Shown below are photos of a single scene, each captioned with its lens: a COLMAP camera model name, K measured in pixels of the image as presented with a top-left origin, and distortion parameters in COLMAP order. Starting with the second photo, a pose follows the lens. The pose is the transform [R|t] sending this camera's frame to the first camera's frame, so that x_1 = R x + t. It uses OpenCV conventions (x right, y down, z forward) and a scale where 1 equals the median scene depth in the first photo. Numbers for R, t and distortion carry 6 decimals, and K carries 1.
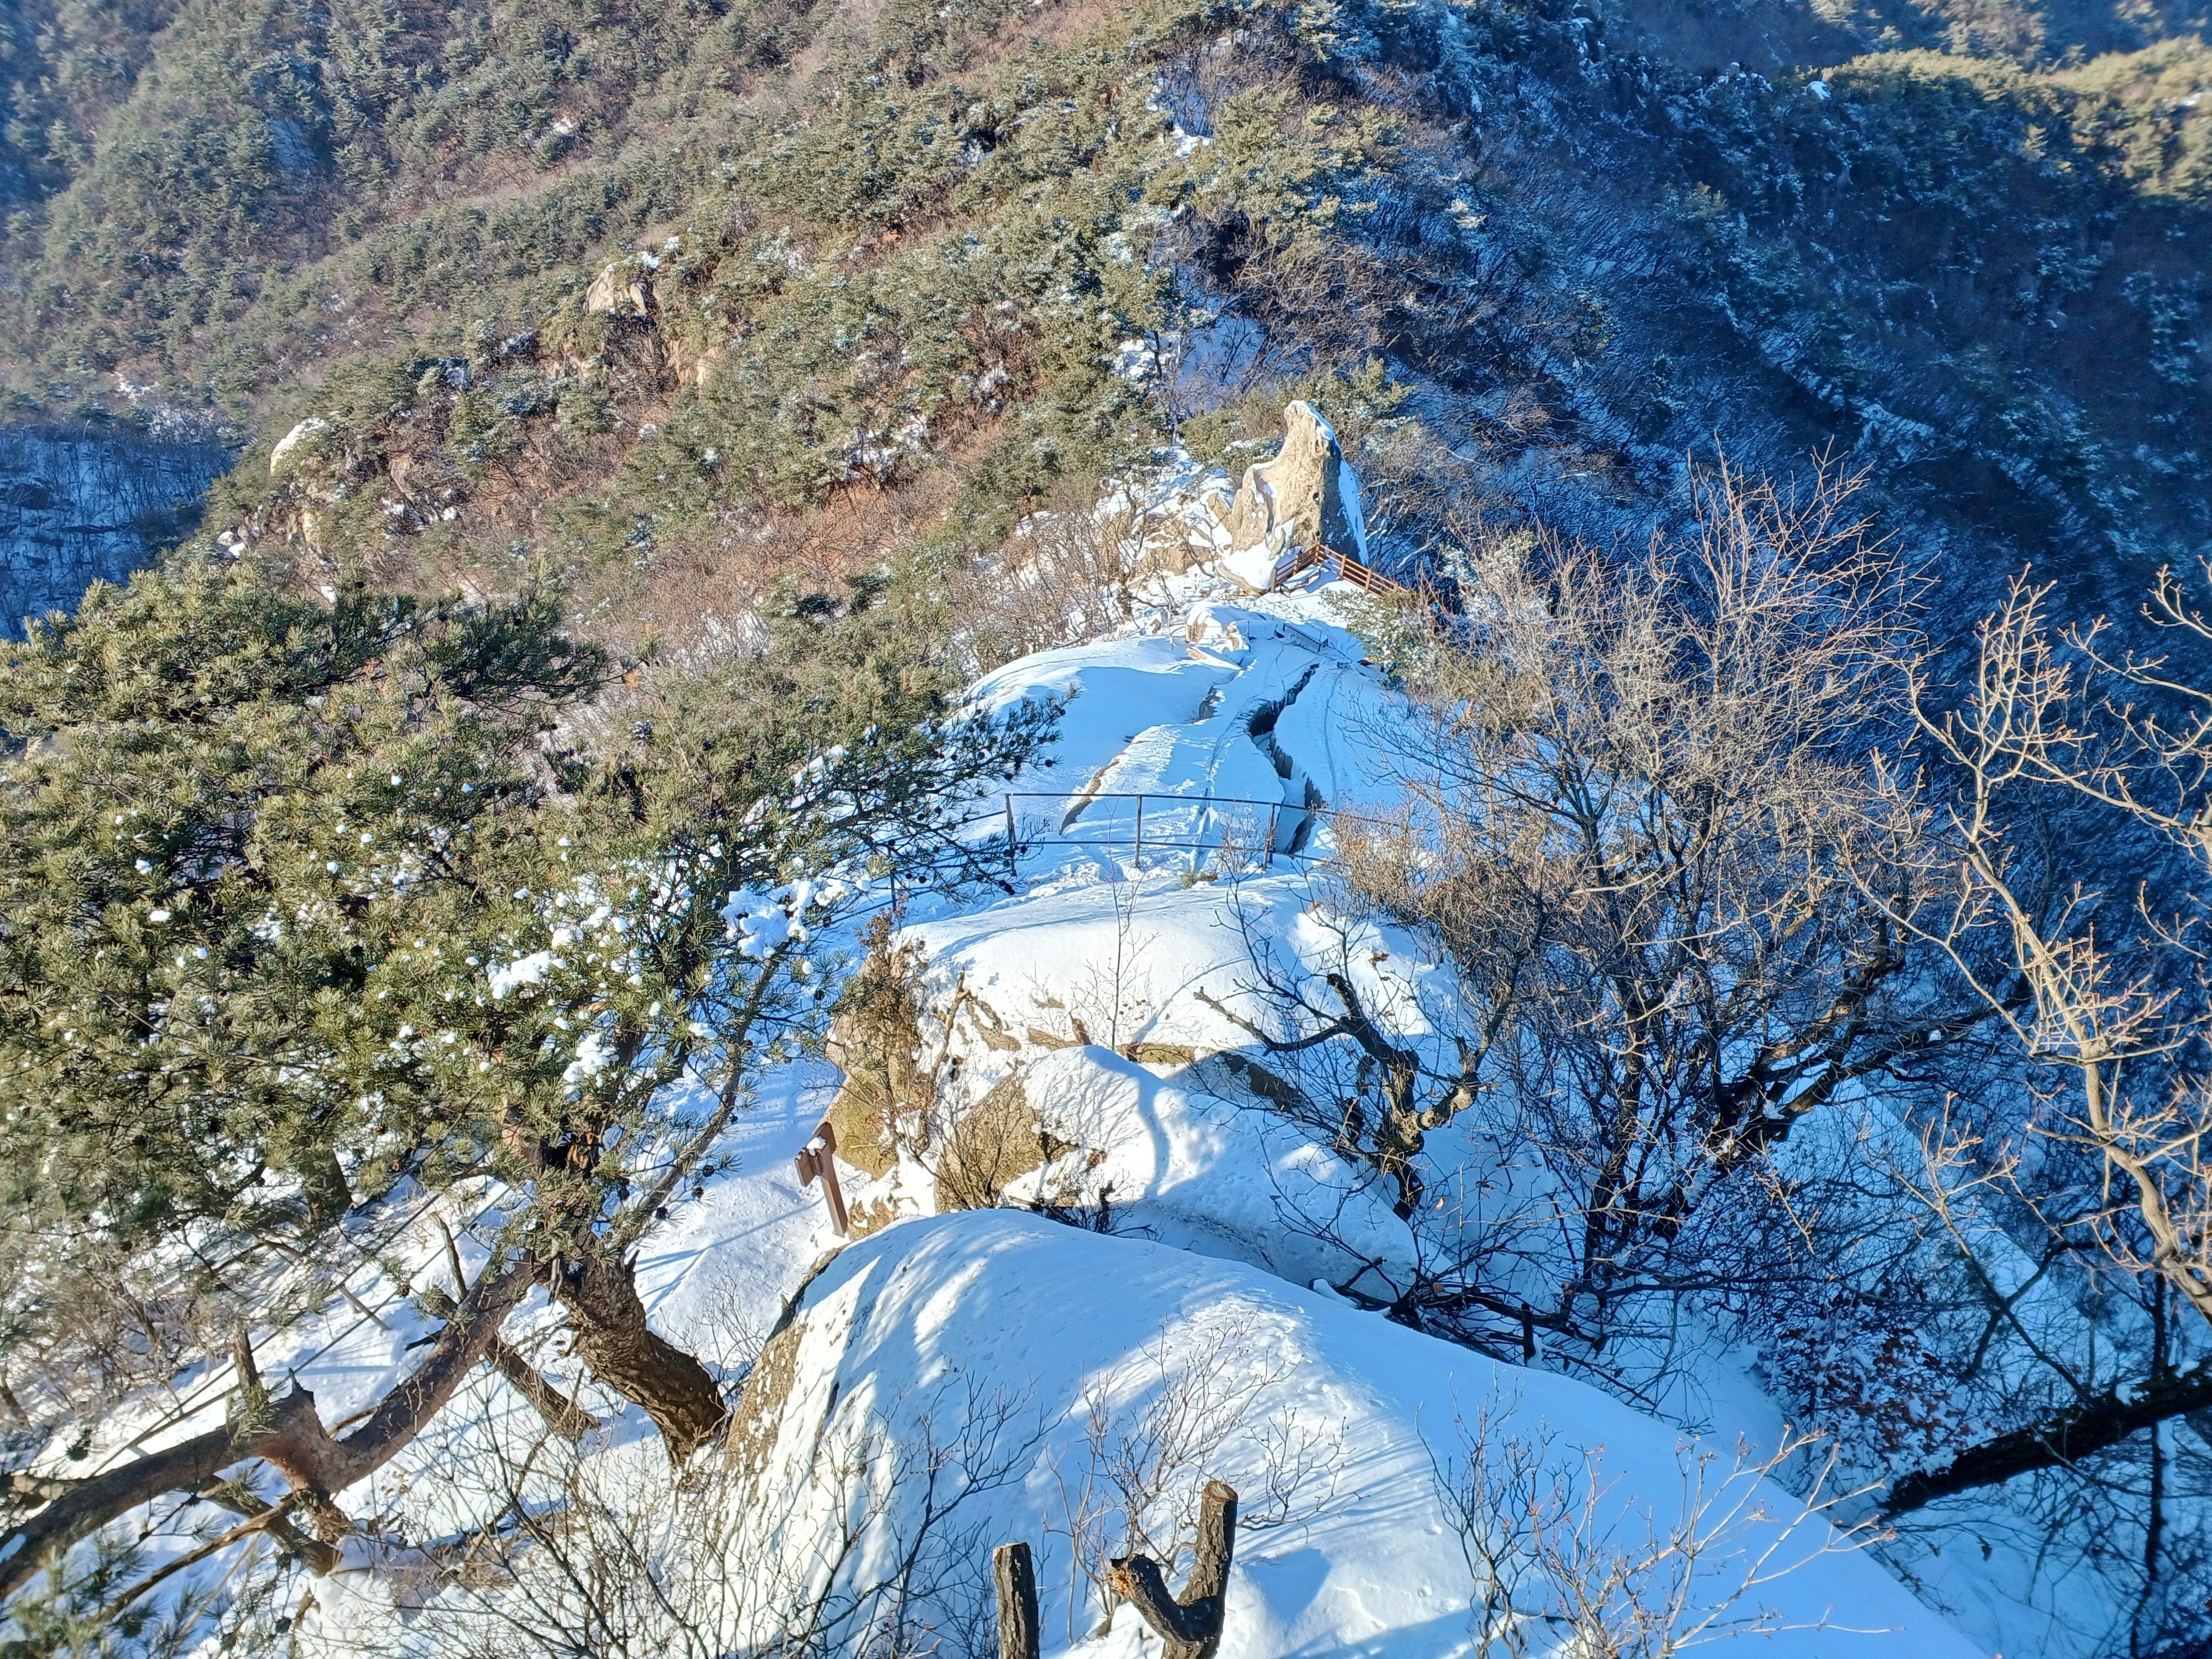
lens RADIAL K [[1492.1, 0, 1106.0], [0, 1492.1, 829.5], [0, 0, 1]] dist [0.032689, -0.021946]
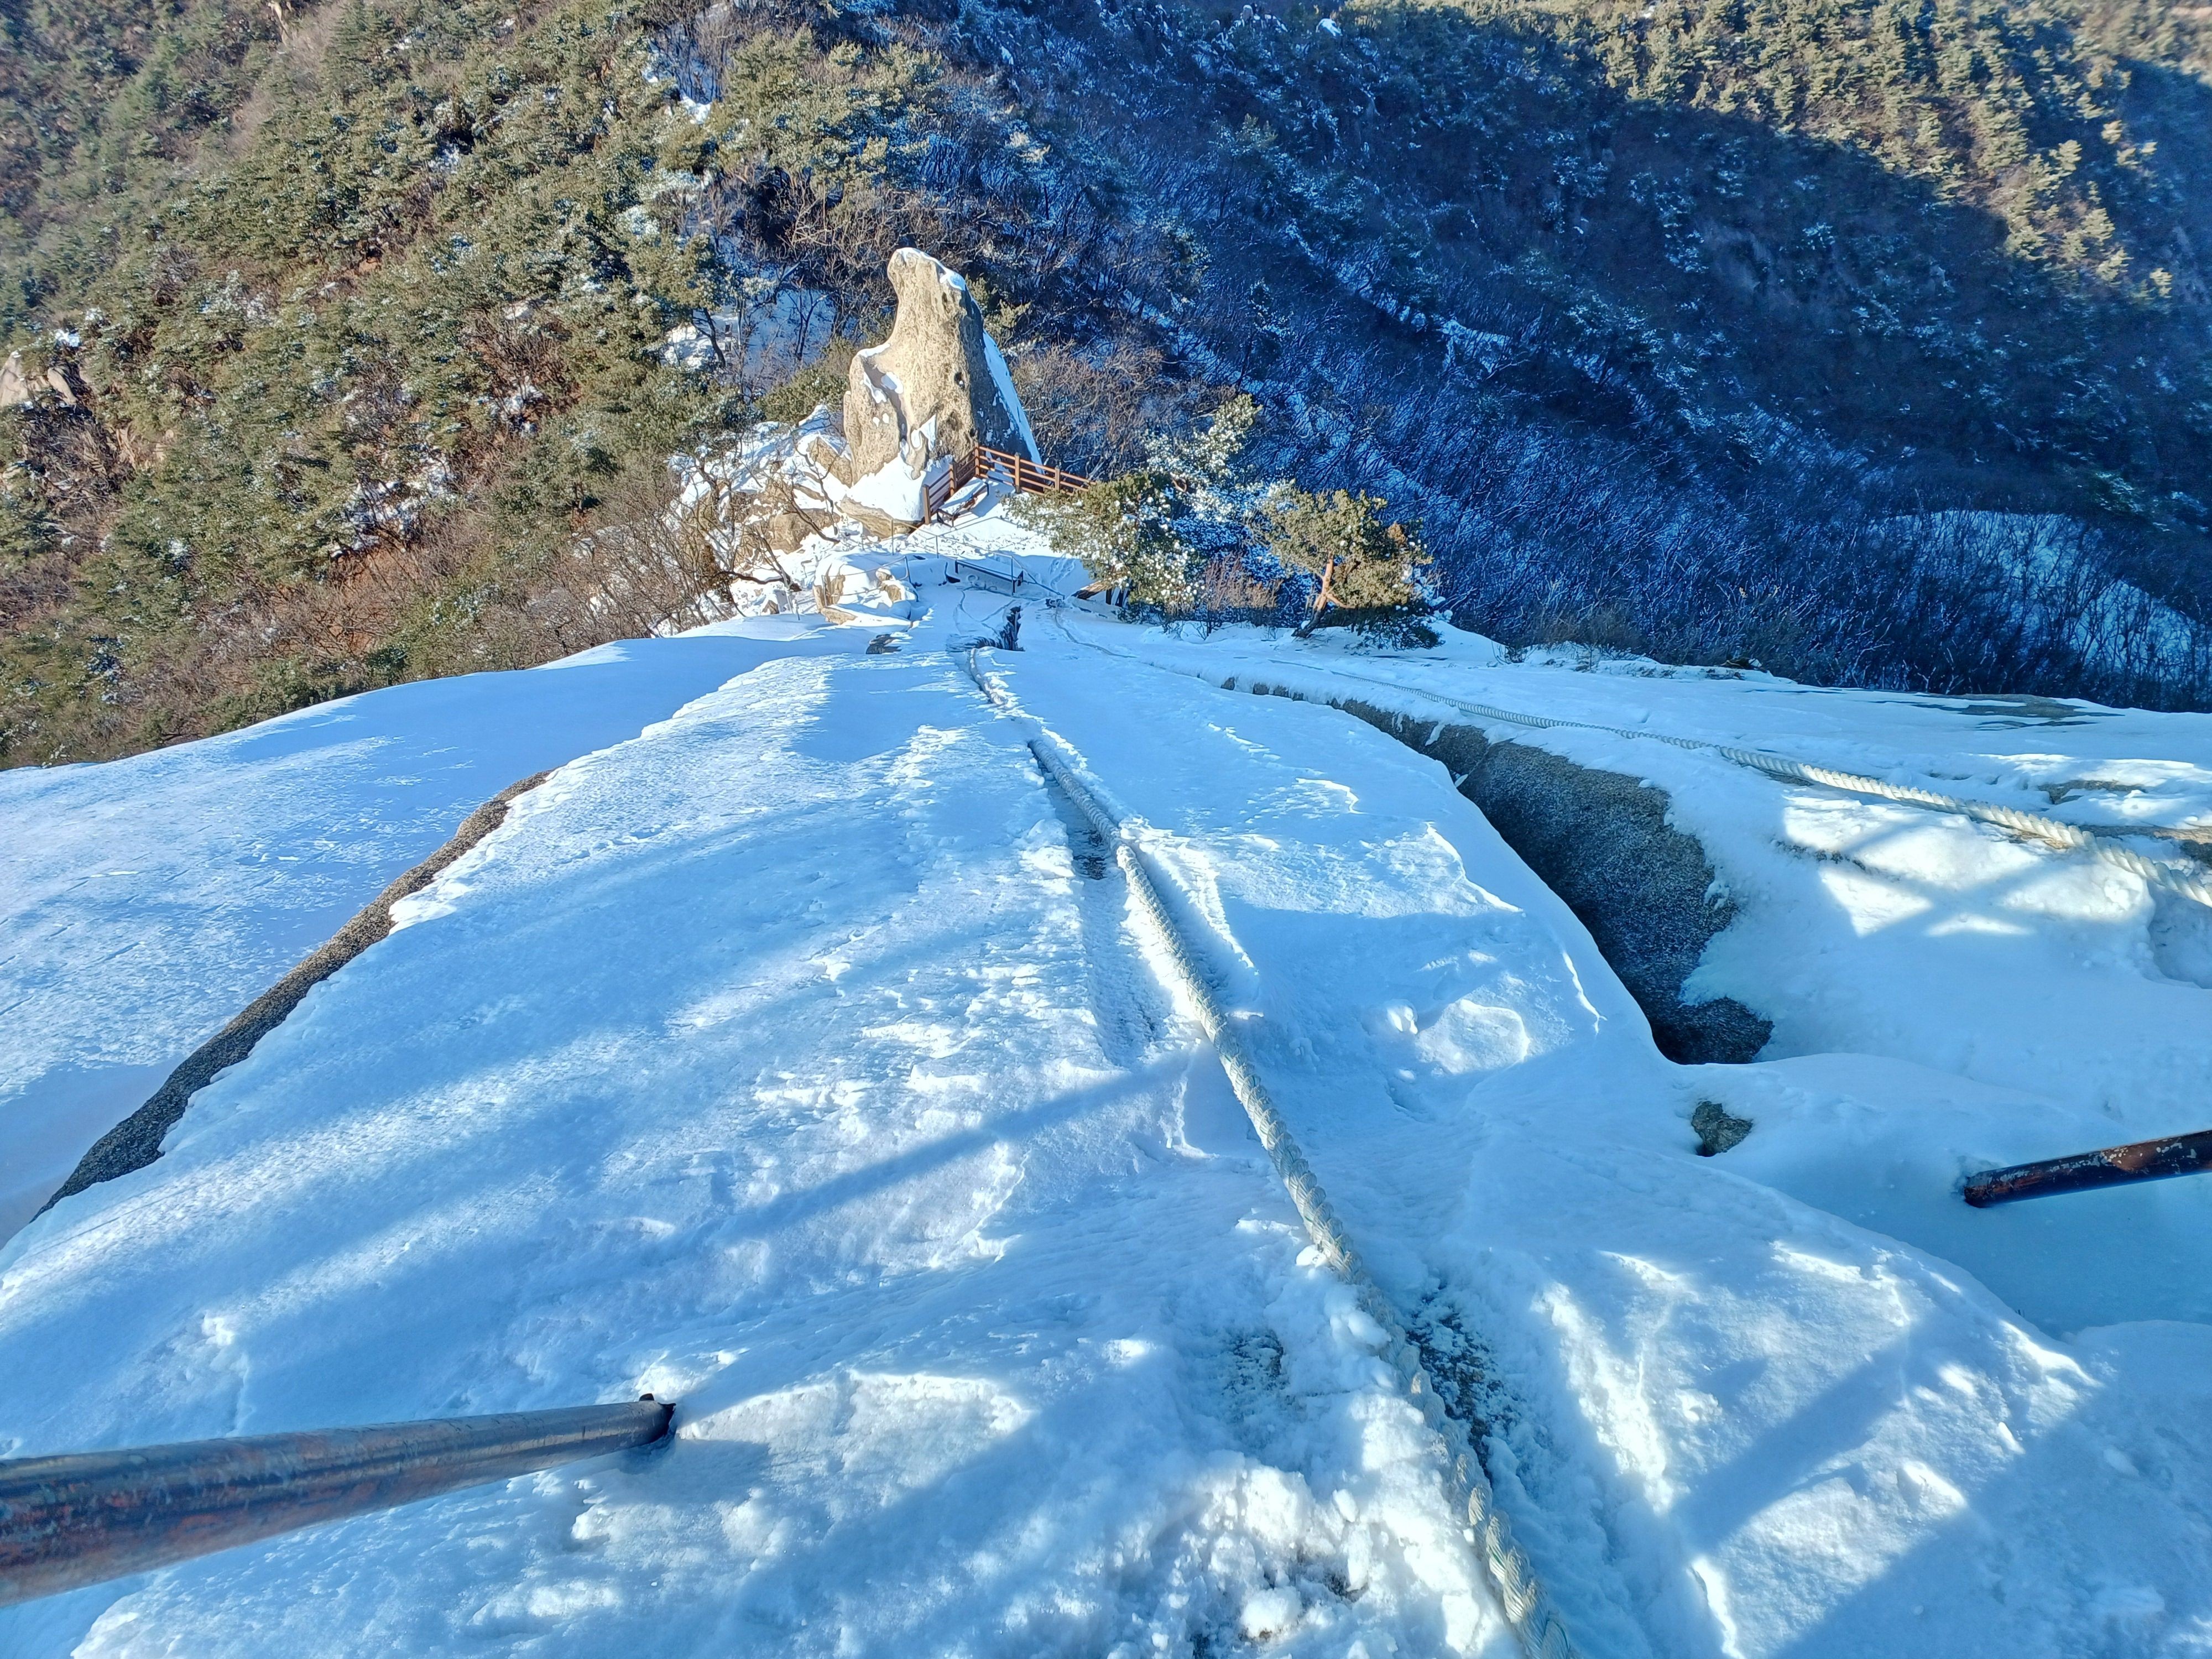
lens RADIAL K [[1492.1, 0, 1106.0], [0, 1492.1, 829.5], [0, 0, 1]] dist [0.032689, -0.021946]
pose [[0.954444, -0.205195, 0.216639, 0.004177], [0.209413, 0.977821, 0.003562, -0.002001], [-0.212565, 0.041967, 0.976245, 0.112616]]
